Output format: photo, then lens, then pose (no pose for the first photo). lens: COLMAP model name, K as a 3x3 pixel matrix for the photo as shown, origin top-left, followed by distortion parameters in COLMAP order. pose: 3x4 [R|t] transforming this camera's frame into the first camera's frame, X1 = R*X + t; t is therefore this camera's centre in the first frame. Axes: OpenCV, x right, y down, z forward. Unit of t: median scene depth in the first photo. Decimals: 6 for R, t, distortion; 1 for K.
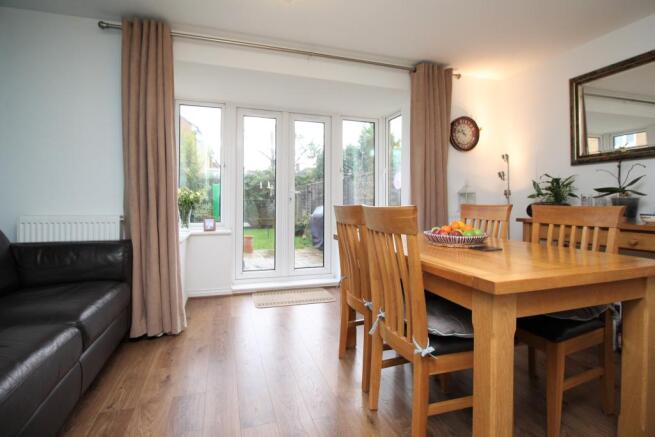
lens RADIAL K [[313.5, 0, 324.2], [0, 313.5, 206.5], [0, 0, 1]] dist [-0.000499, -0.017005]
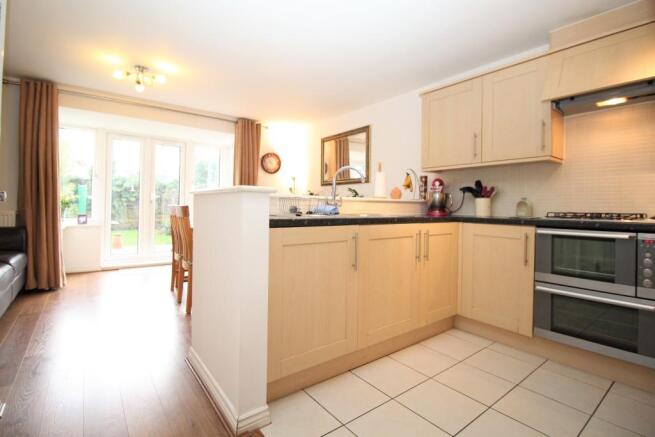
lens RADIAL K [[313.5, 0, 324.2], [0, 313.5, 206.5], [0, 0, 1]] dist [-0.000499, -0.017005]
pose [[0.943877, 0.012227, 0.330072, 0.176596], [-0.008898, 0.999893, -0.011594, 0.007627], [-0.330178, 0.008006, 0.943885, -0.618124]]
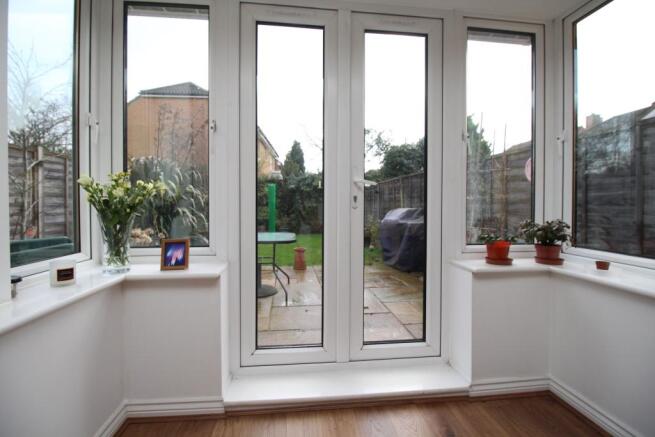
lens RADIAL K [[308.9, 0, 326.4], [0, 308.9, 206.7], [0, 0, 1]] dist [0.000359, -0.014916]
pose [[0.980436, -0.000293, -0.196840, -0.066348], [-0.001030, 0.999978, -0.006616, -0.008517], [0.196838, 0.006689, 0.980413, 0.612126]]
